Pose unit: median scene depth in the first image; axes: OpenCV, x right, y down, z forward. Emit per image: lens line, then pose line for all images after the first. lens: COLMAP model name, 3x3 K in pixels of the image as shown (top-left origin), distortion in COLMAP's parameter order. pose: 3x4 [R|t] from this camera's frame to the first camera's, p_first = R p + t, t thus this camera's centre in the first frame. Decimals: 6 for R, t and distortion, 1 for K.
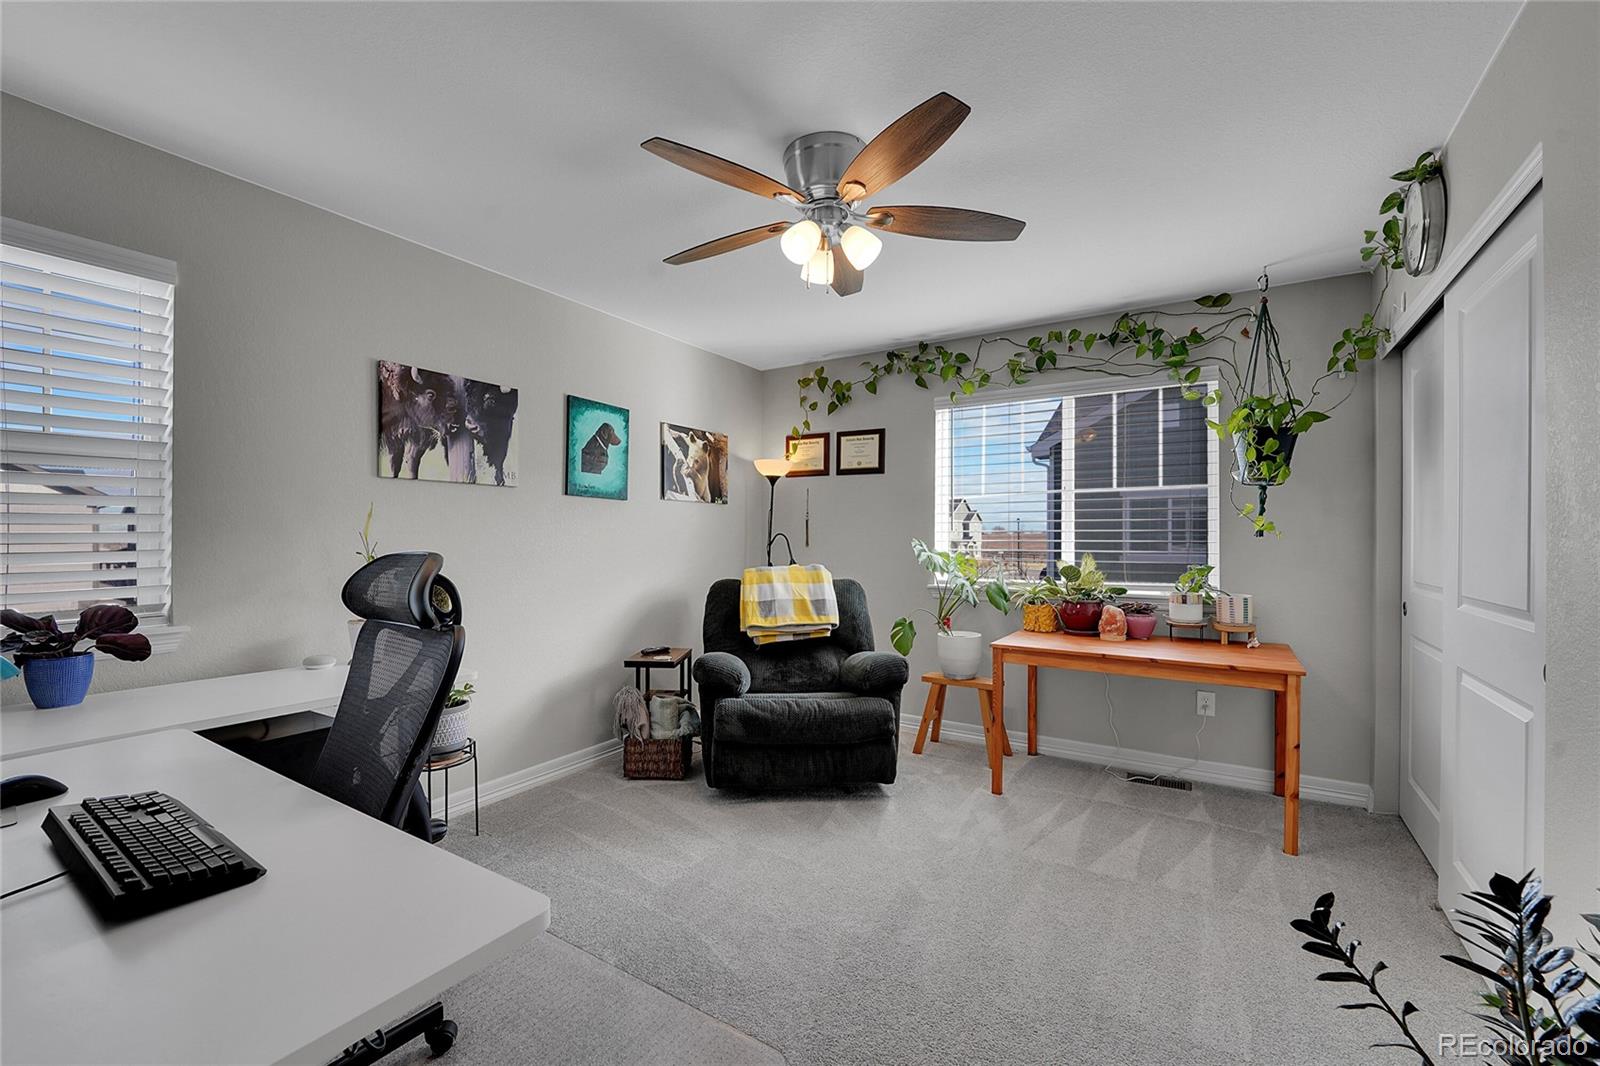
lens RADIAL K [[647.4, 0, 781.6], [0, 647.4, 543.9], [0, 0, 1]] dist [-0.015223, -0.000080]
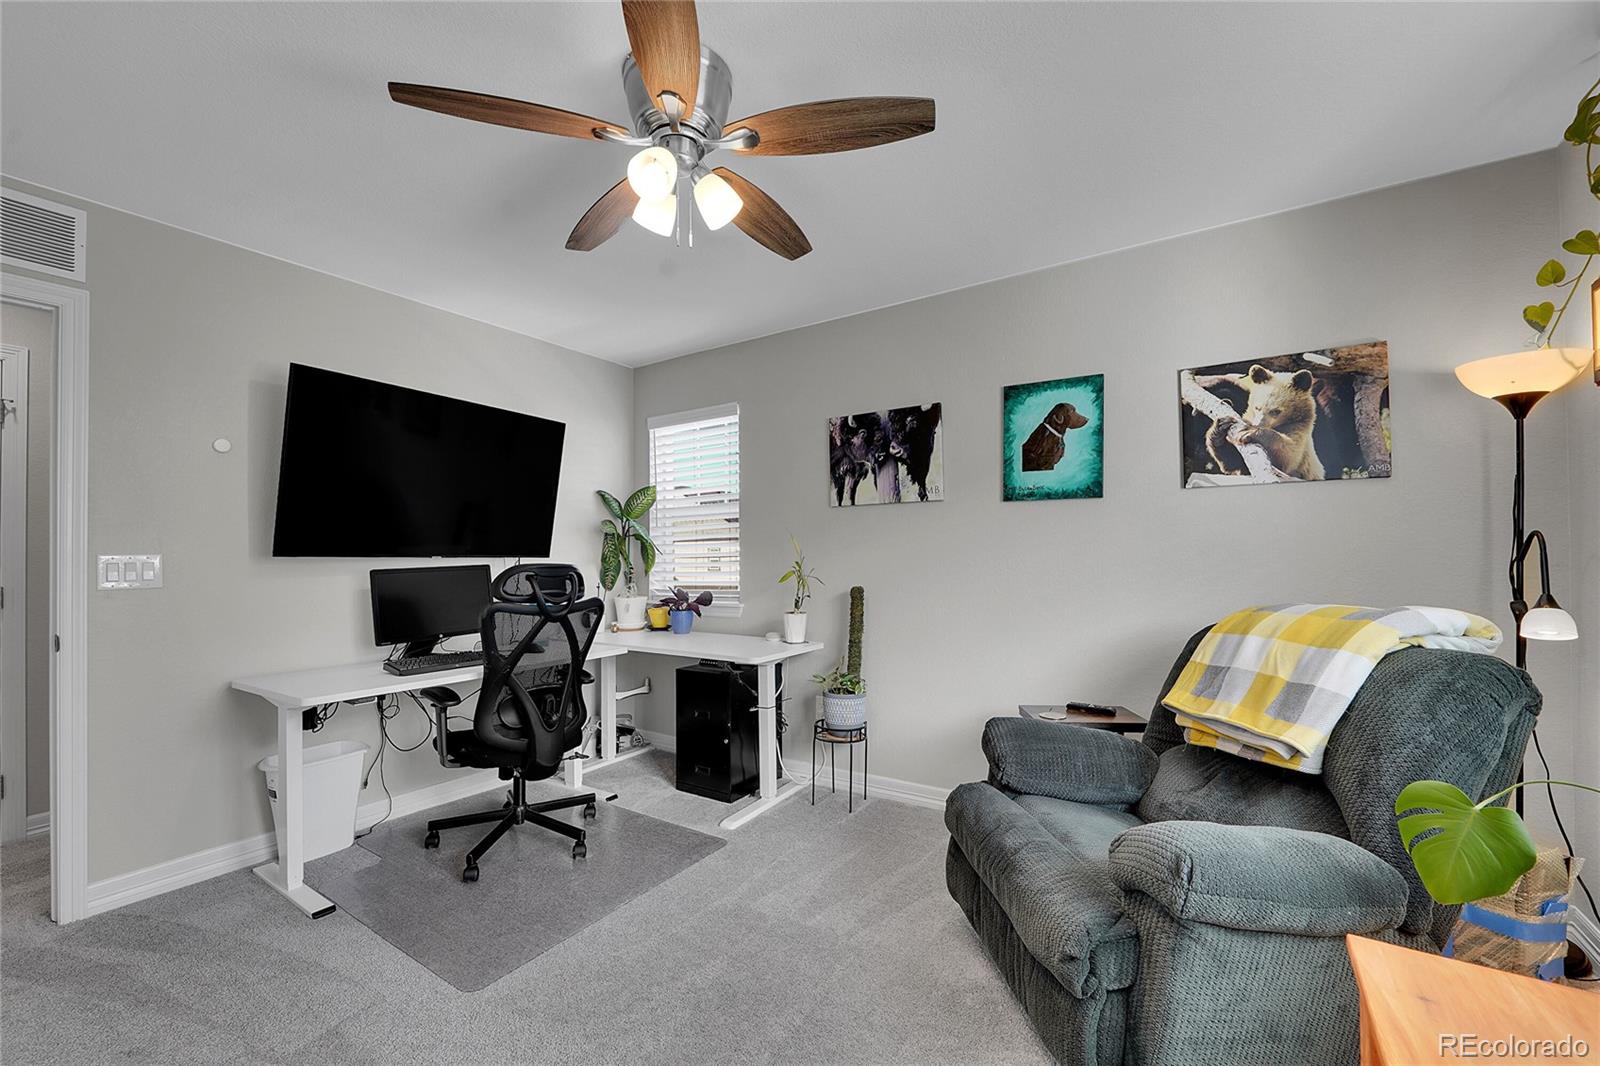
lens RADIAL K [[647.4, 0, 781.6], [0, 647.4, 543.9], [0, 0, 1]] dist [-0.015223, -0.000080]
pose [[-0.016151, -0.020206, -0.999665, 0.542433], [0.001408, 0.999794, -0.020232, -0.001072], [0.999869, -0.001735, -0.016119, 0.709622]]
